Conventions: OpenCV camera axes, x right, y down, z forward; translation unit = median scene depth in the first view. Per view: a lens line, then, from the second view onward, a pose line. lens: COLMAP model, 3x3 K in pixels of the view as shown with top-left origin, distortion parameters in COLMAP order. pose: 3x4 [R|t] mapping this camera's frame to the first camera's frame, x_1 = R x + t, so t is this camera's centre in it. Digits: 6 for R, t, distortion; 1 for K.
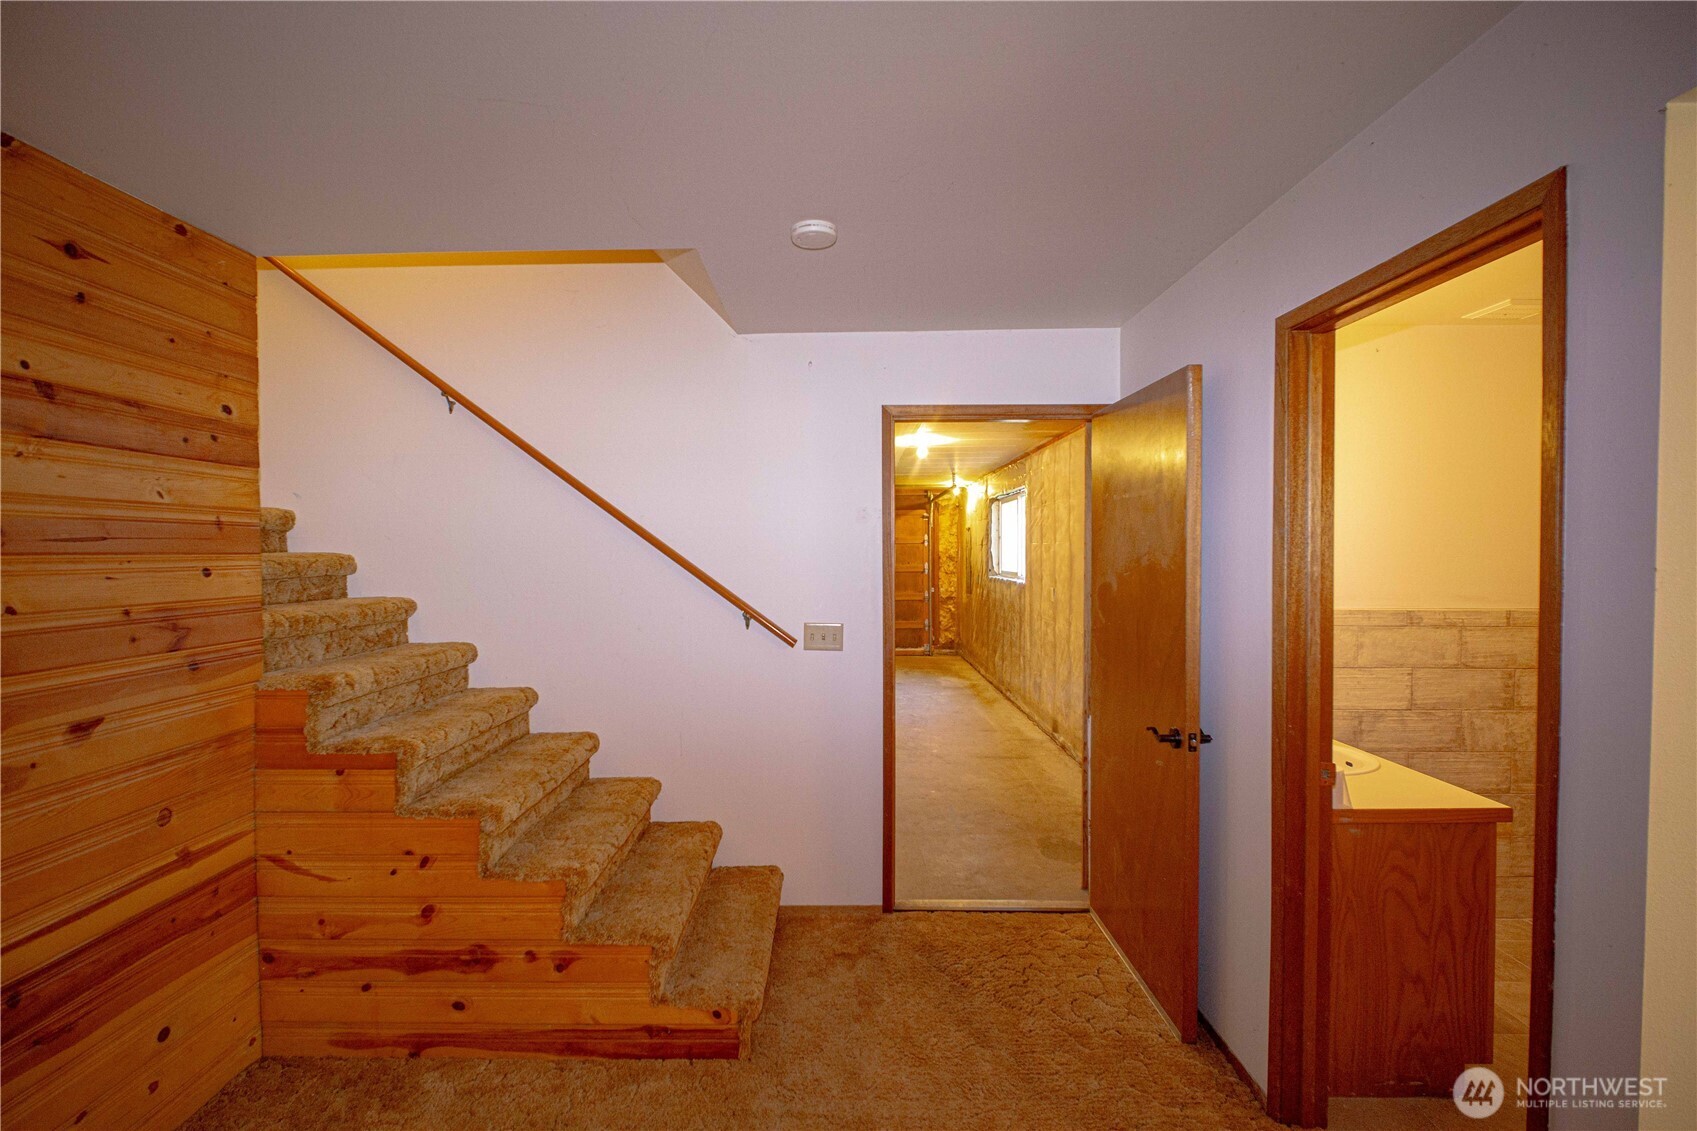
lens RADIAL K [[798.4, 0, 847.2], [0, 798.4, 561.7], [0, 0, 1]] dist [-0.000074, -0.000244]
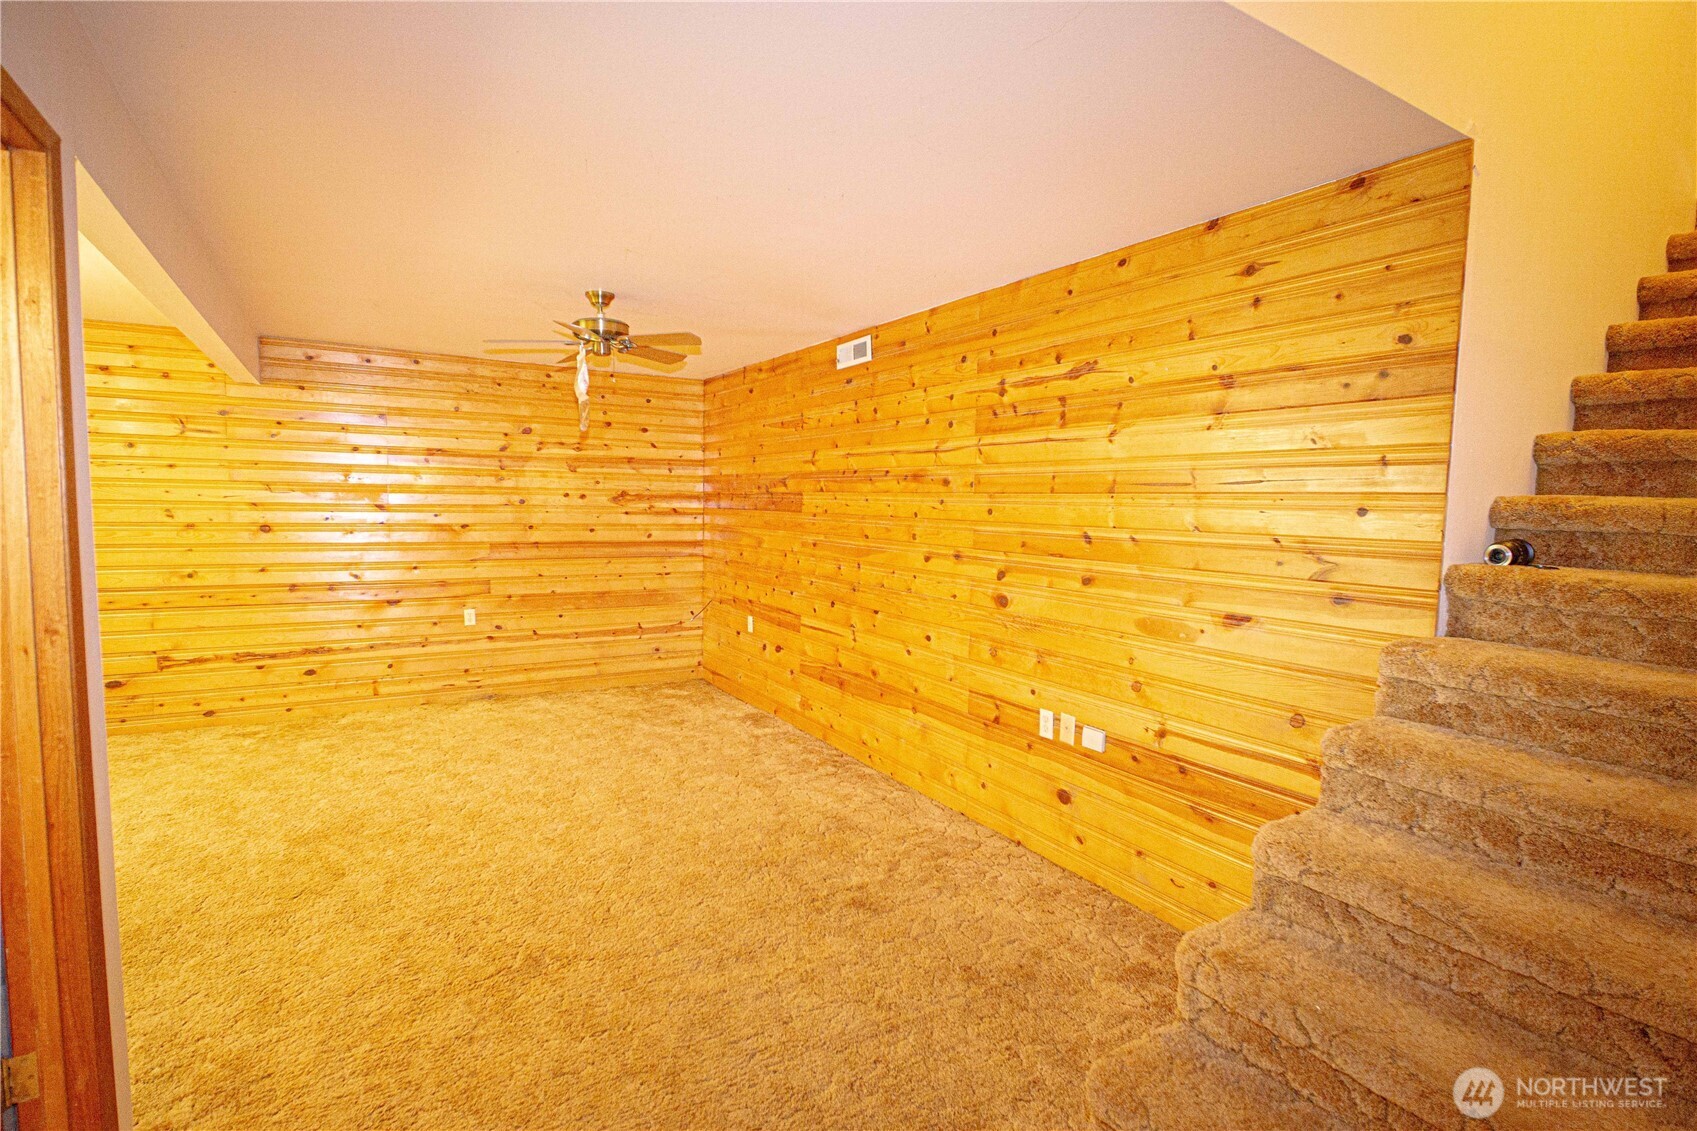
lens RADIAL K [[798.4, 0, 845.8], [0, 798.4, 562.5], [0, 0, 1]] dist [-0.000074, -0.000244]
pose [[-0.840620, 0.026500, -0.540977, 0.095241], [-0.023266, 0.996114, 0.084948, 0.002127], [0.541126, 0.083996, -0.836736, 0.476532]]
